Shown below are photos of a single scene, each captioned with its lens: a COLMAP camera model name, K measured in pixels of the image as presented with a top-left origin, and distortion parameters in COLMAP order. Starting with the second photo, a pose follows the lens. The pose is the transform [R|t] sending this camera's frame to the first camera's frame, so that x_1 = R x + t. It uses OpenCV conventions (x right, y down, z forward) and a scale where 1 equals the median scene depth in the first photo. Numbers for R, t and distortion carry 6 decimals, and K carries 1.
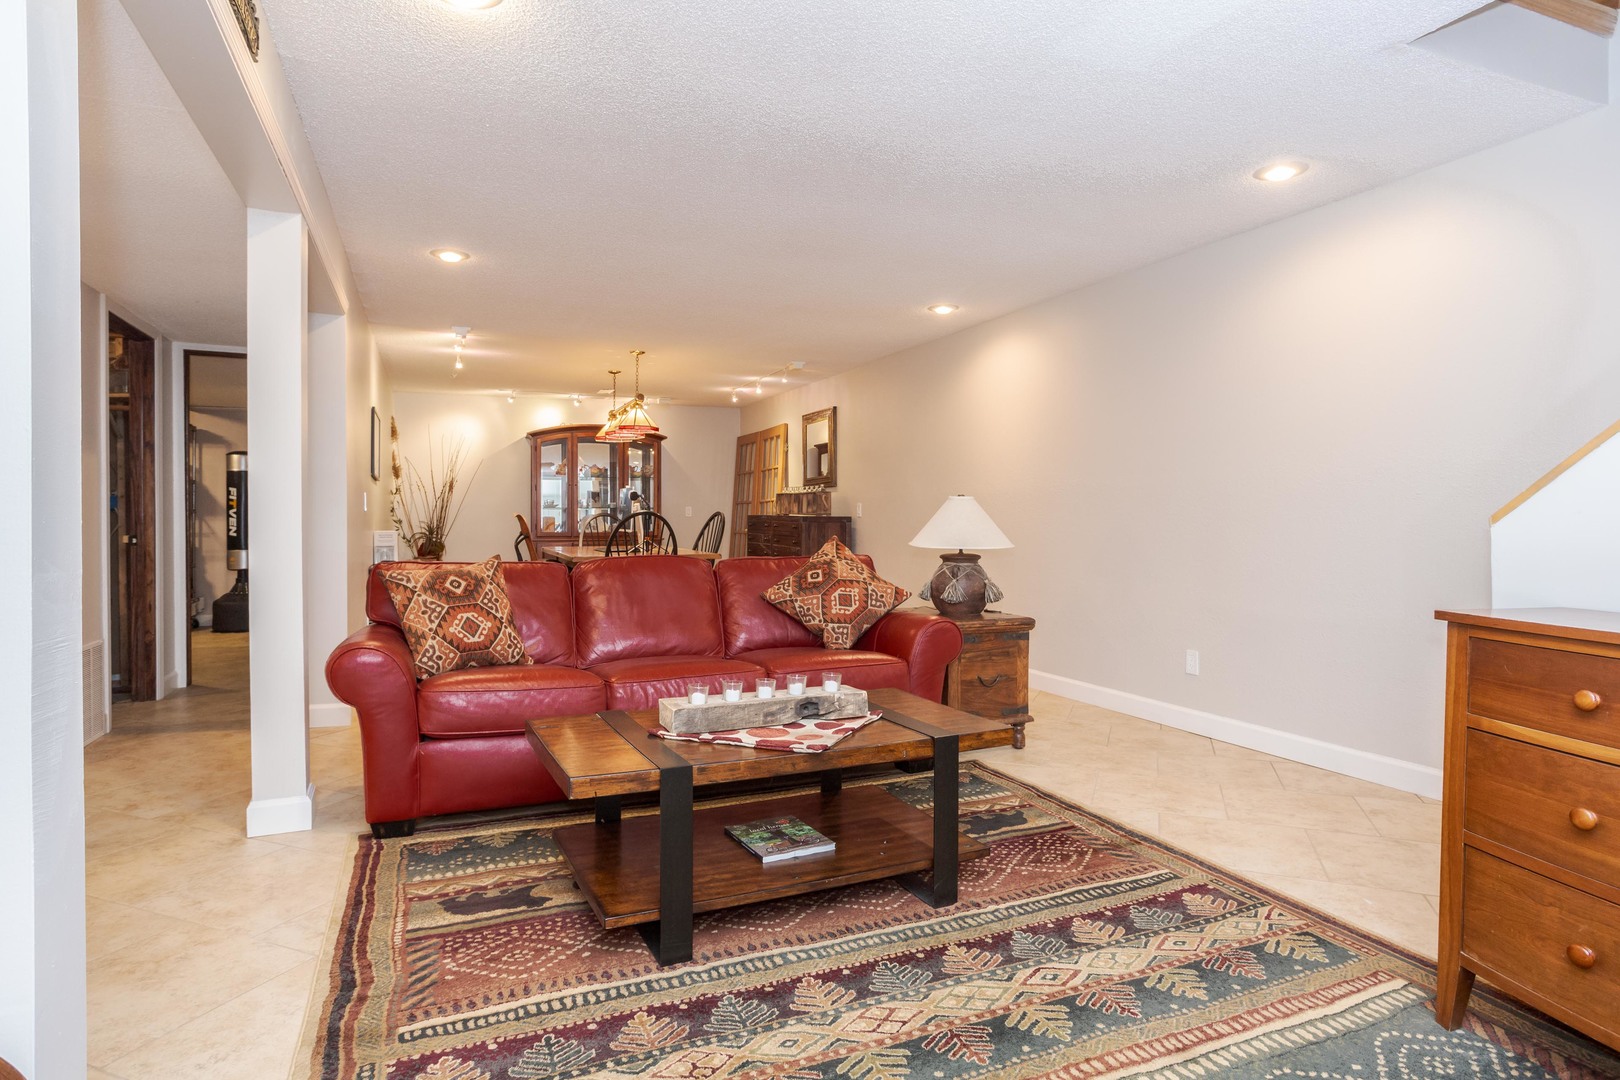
lens RADIAL K [[882.6, 0, 811.5], [0, 882.6, 521.1], [0, 0, 1]] dist [-0.053176, 0.037708]
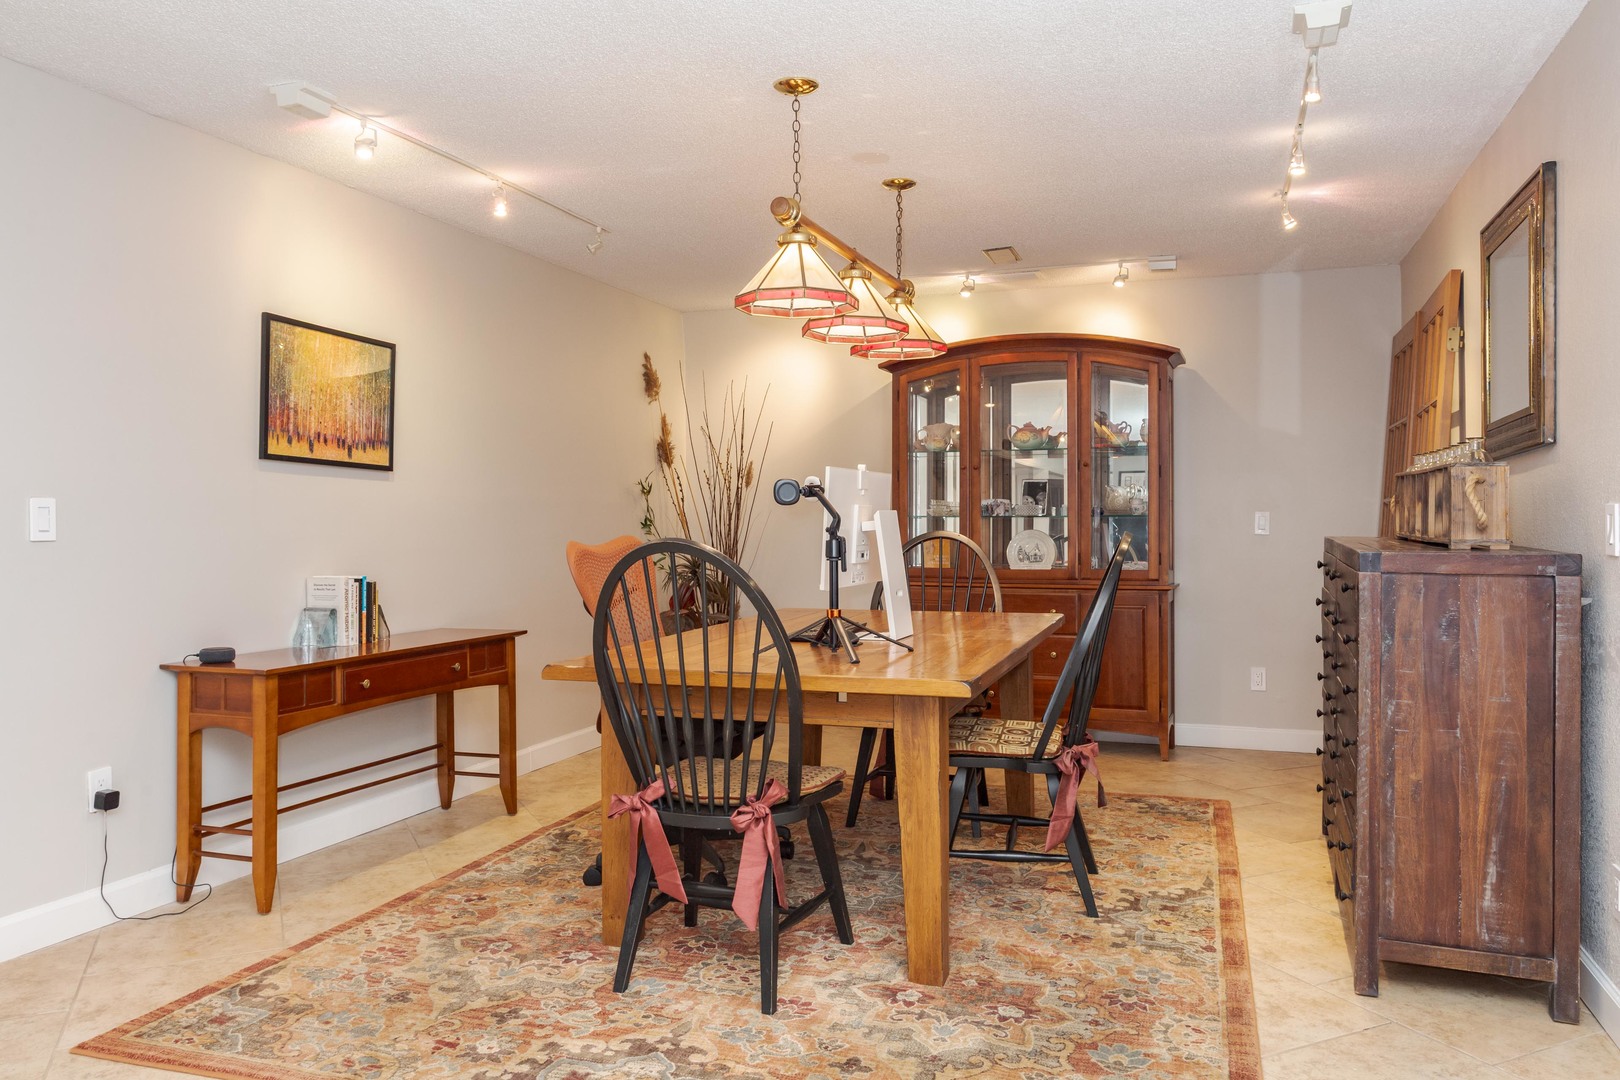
lens RADIAL K [[1160.6, 0, 814.0], [0, 1160.6, 508.0], [0, 0, 1]] dist [-0.001999, 0.006273]
pose [[0.745651, -0.008969, -0.666276, 0.240185], [0.000971, 0.999923, -0.012374, -0.035091], [0.666336, 0.008579, 0.745602, 1.414128]]
